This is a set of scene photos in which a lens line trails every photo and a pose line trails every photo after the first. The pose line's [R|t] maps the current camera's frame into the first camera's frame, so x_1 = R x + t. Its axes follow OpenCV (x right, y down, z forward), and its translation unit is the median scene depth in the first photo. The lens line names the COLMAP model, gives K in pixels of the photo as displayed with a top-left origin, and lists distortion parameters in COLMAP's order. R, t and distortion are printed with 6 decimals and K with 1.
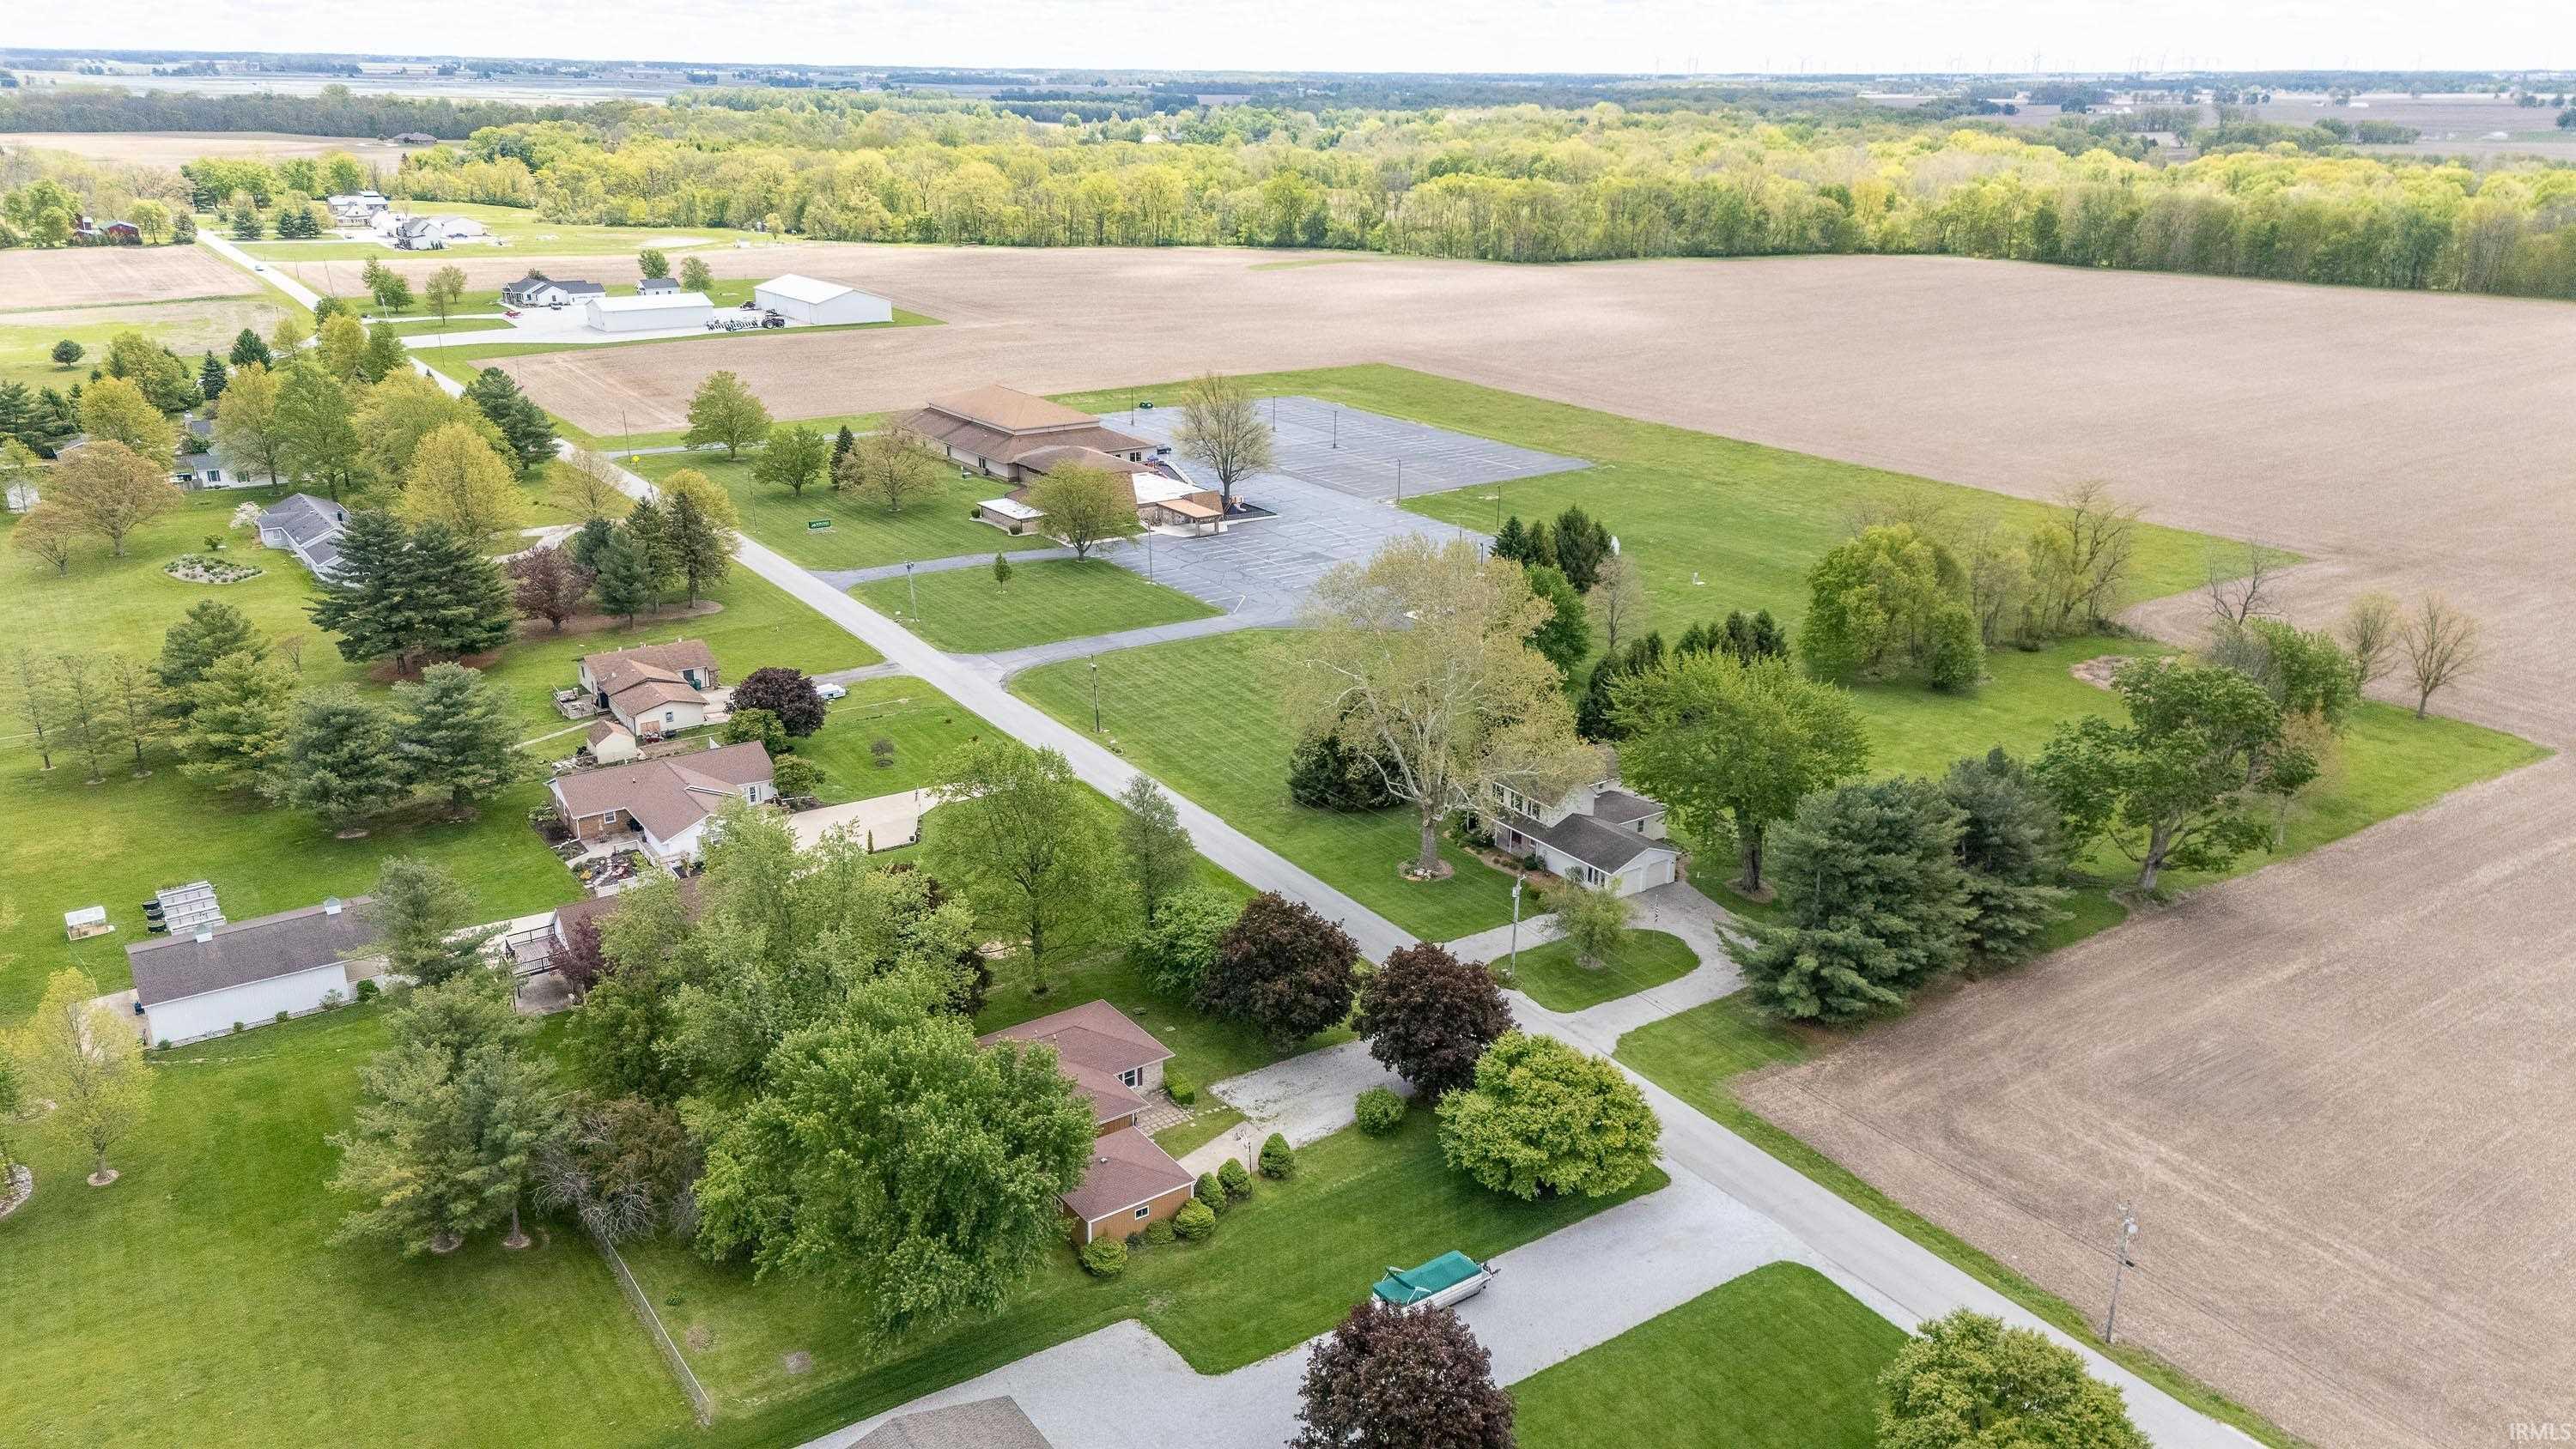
lens RADIAL K [[1867.1, 0, 1294.7], [0, 1867.1, 722.6], [0, 0, 1]] dist [0.111514, -0.094601]
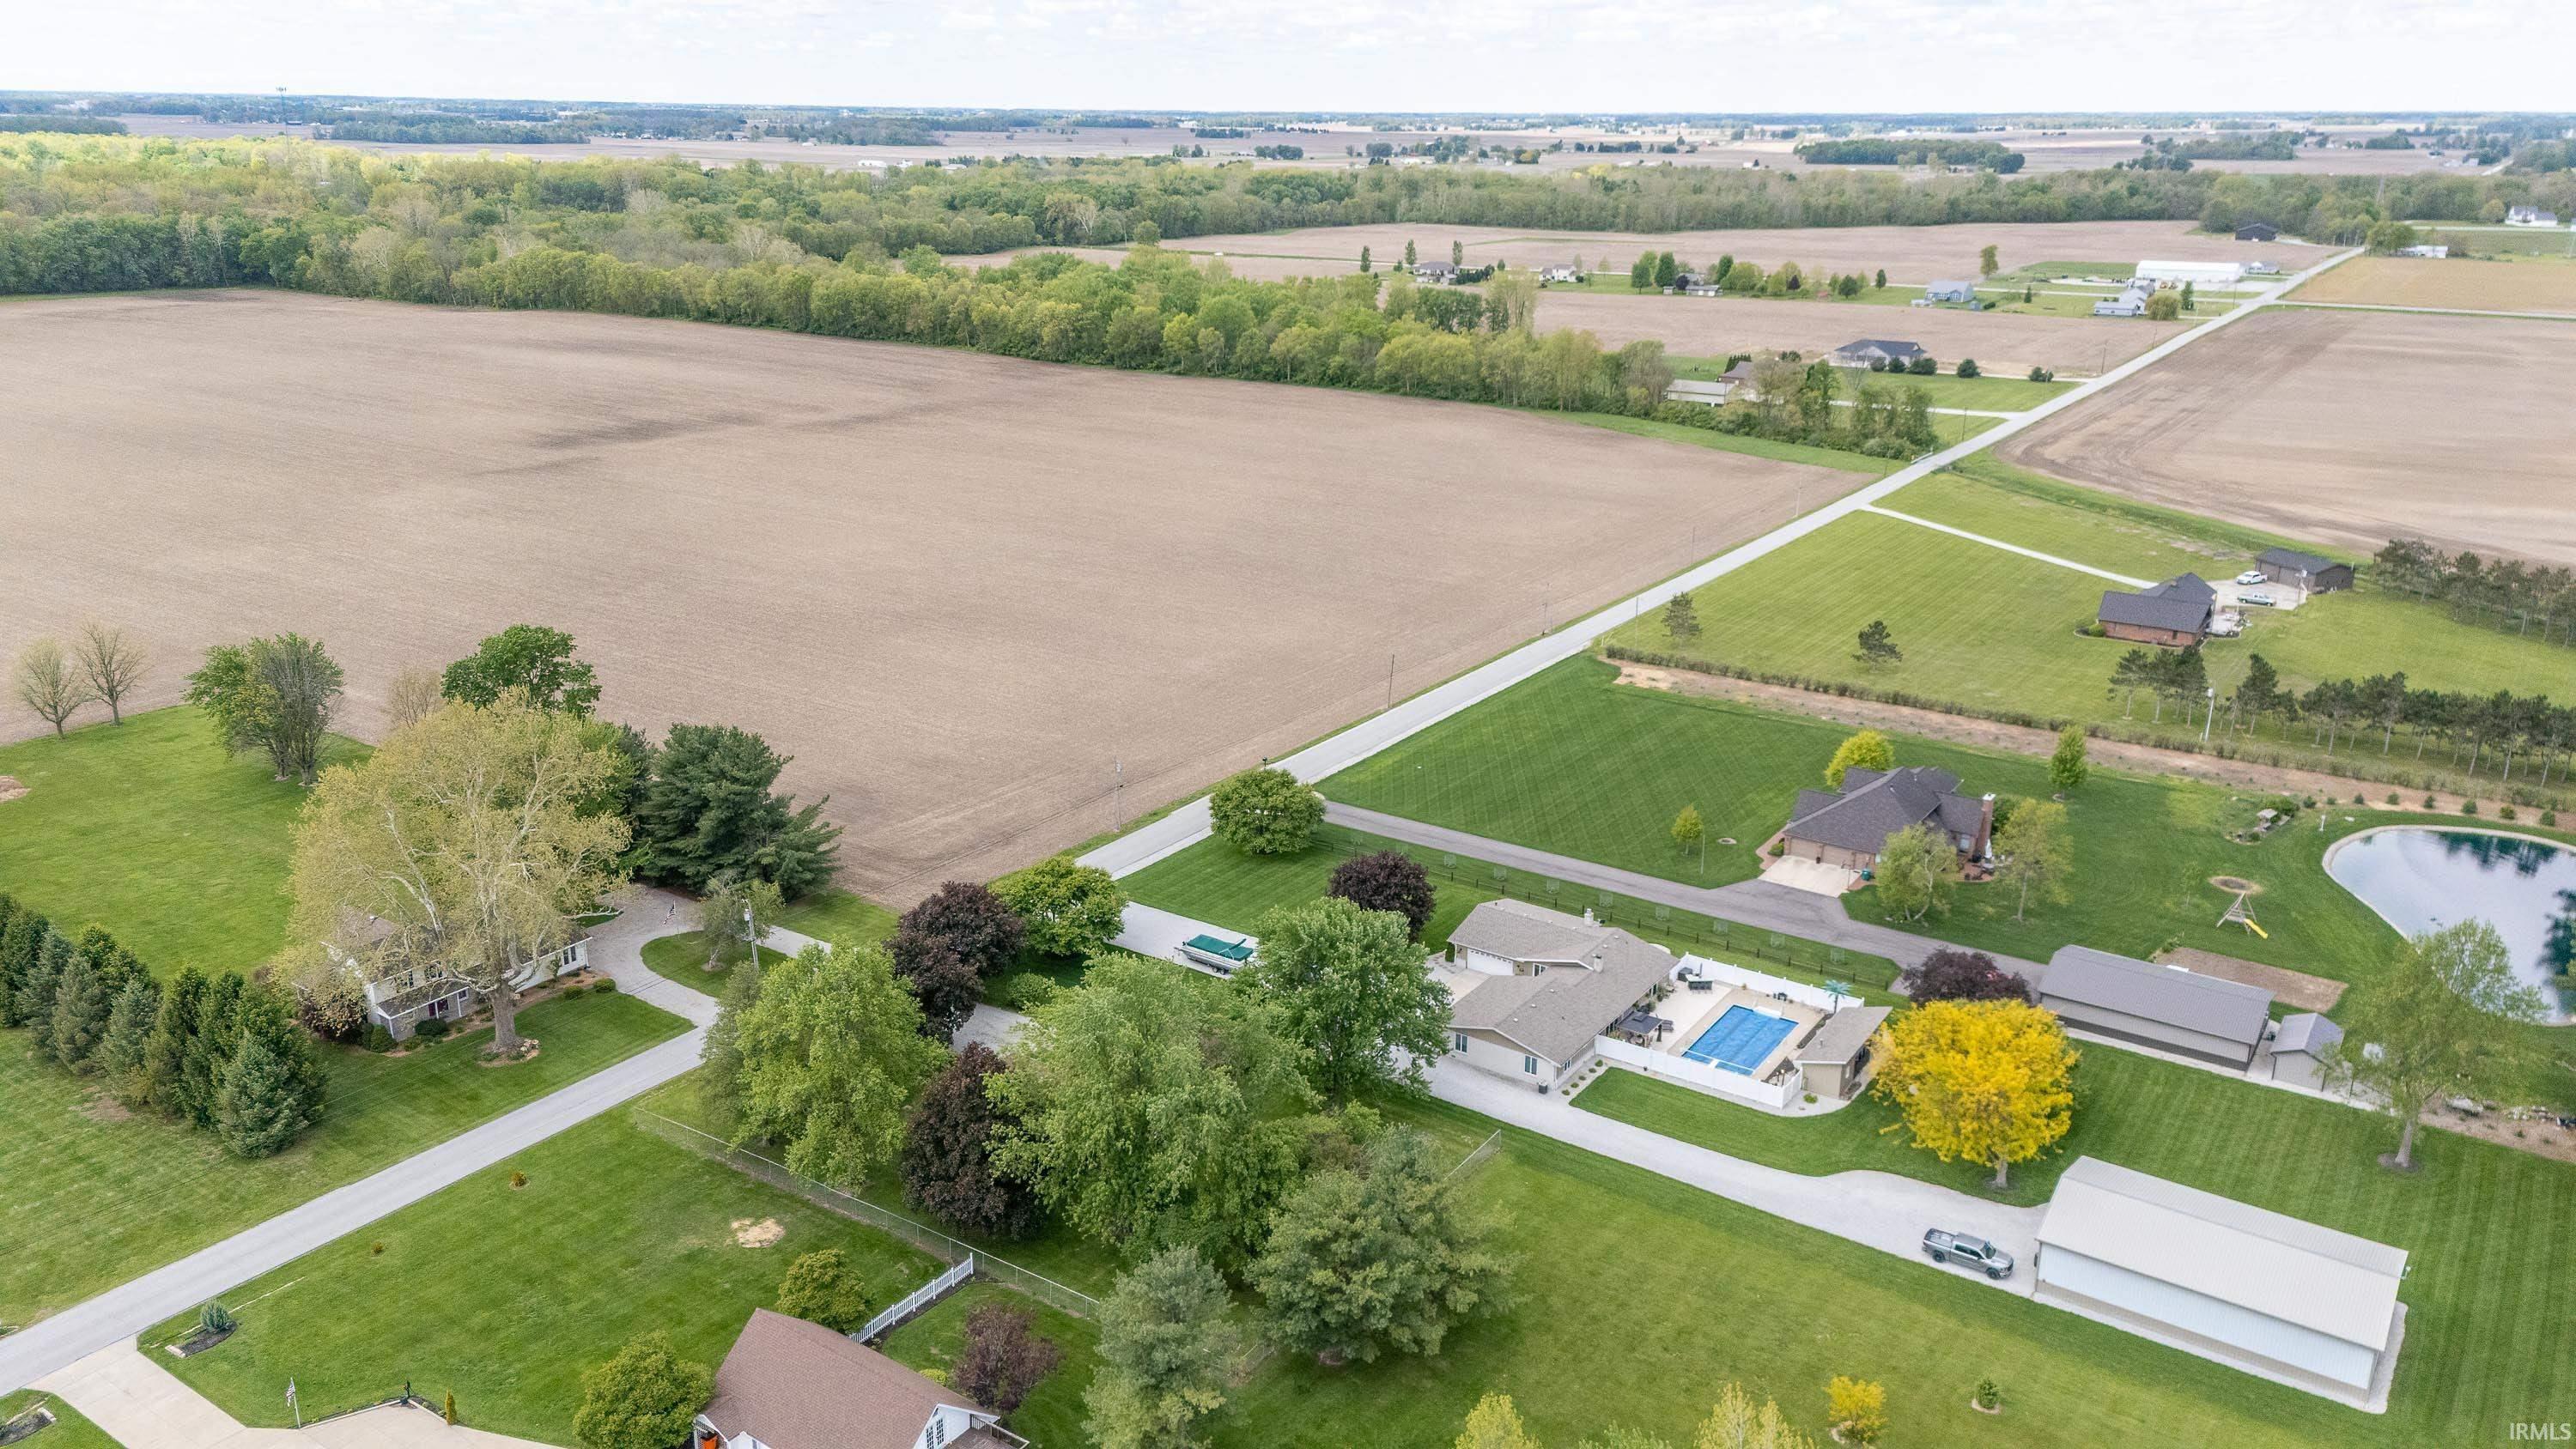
lens RADIAL K [[1867.1, 0, 1294.7], [0, 1867.1, 722.6], [0, 0, 1]] dist [0.111514, -0.094601]
pose [[-0.348988, -0.299711, 0.887908, -0.649080], [0.298519, 0.862568, 0.408489, -0.251400], [-0.888310, 0.407615, -0.211556, 0.583844]]
